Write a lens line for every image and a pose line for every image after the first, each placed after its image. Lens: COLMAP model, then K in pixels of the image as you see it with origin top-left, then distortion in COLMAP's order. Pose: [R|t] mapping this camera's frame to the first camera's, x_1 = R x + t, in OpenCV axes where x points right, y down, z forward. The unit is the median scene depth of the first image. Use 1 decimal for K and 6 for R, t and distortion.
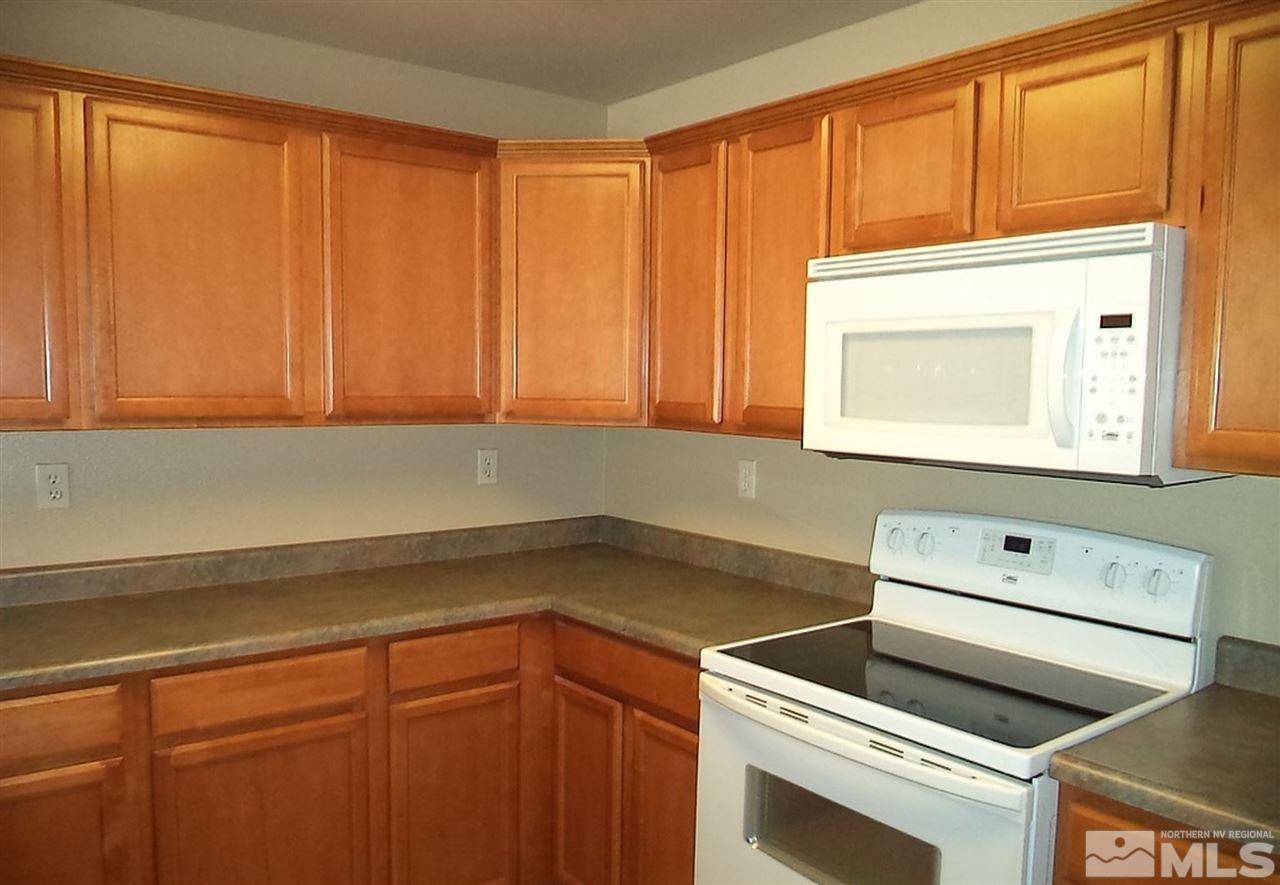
lens RADIAL K [[1026.6, 0, 644.2], [0, 1026.6, 460.9], [0, 0, 1]] dist [-0.050230, 0.017753]
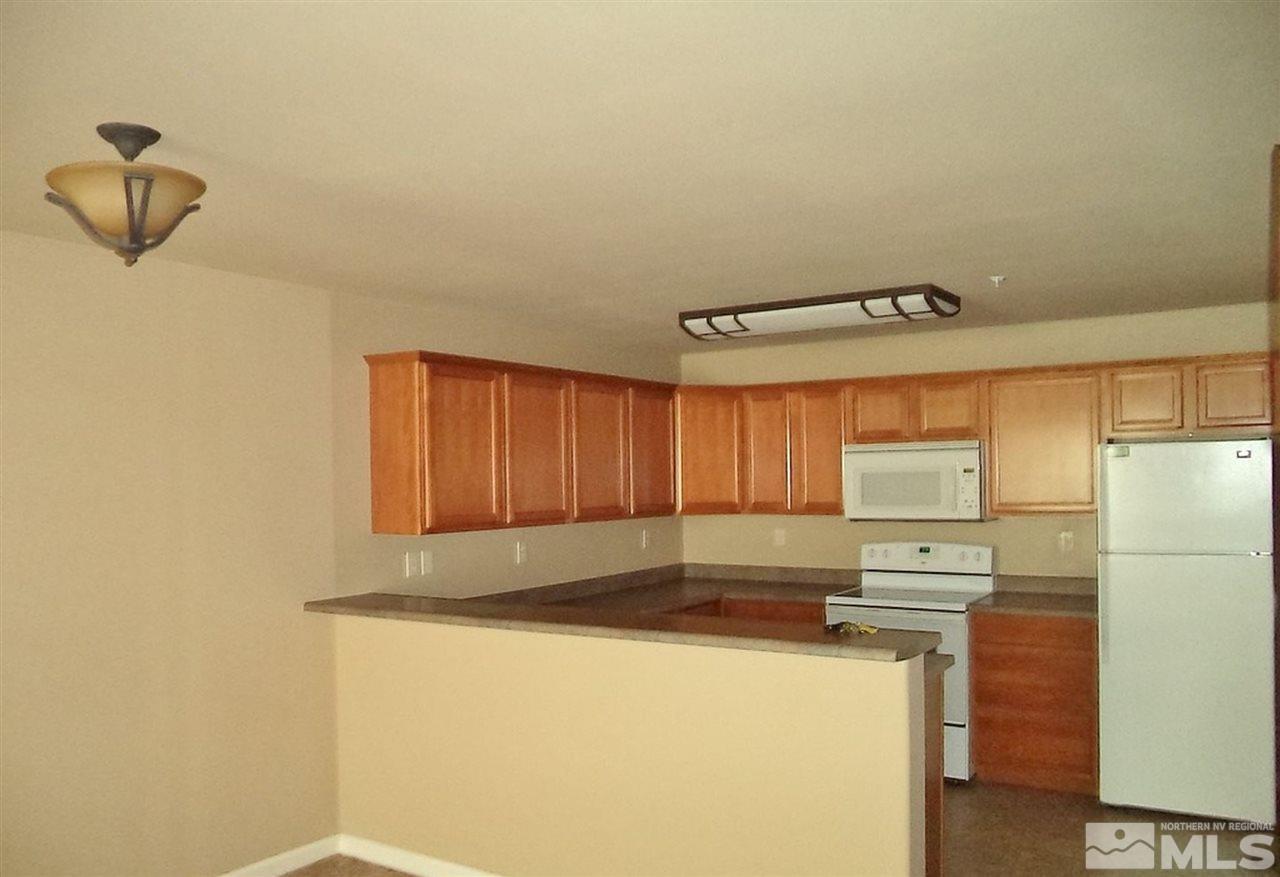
lens RADIAL K [[1027.8, 0, 642.4], [0, 1027.8, 444.9], [0, 0, 1]] dist [-0.024220, 0.004097]
pose [[0.945455, -0.017717, 0.325269, -1.086316], [0.053913, 0.993260, -0.102607, 0.039601], [-0.321259, 0.114546, 0.940038, -1.195570]]
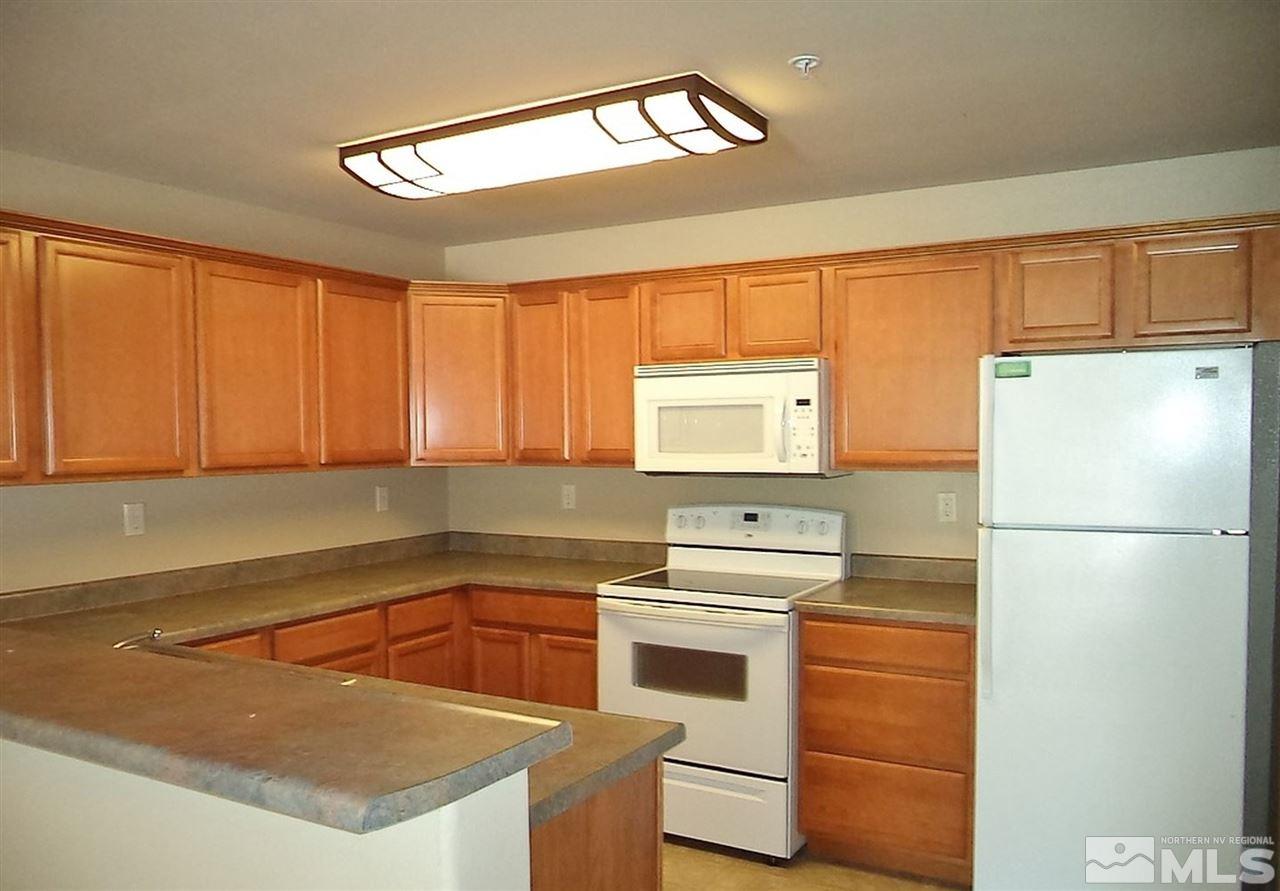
lens RADIAL K [[1026.6, 0, 644.8], [0, 1026.6, 443.7], [0, 0, 1]] dist [-0.050230, 0.017753]
pose [[0.928956, -0.027991, 0.369131, -0.456109], [0.051866, 0.997143, -0.054915, 0.036242], [-0.366539, 0.070159, 0.927754, -0.619421]]
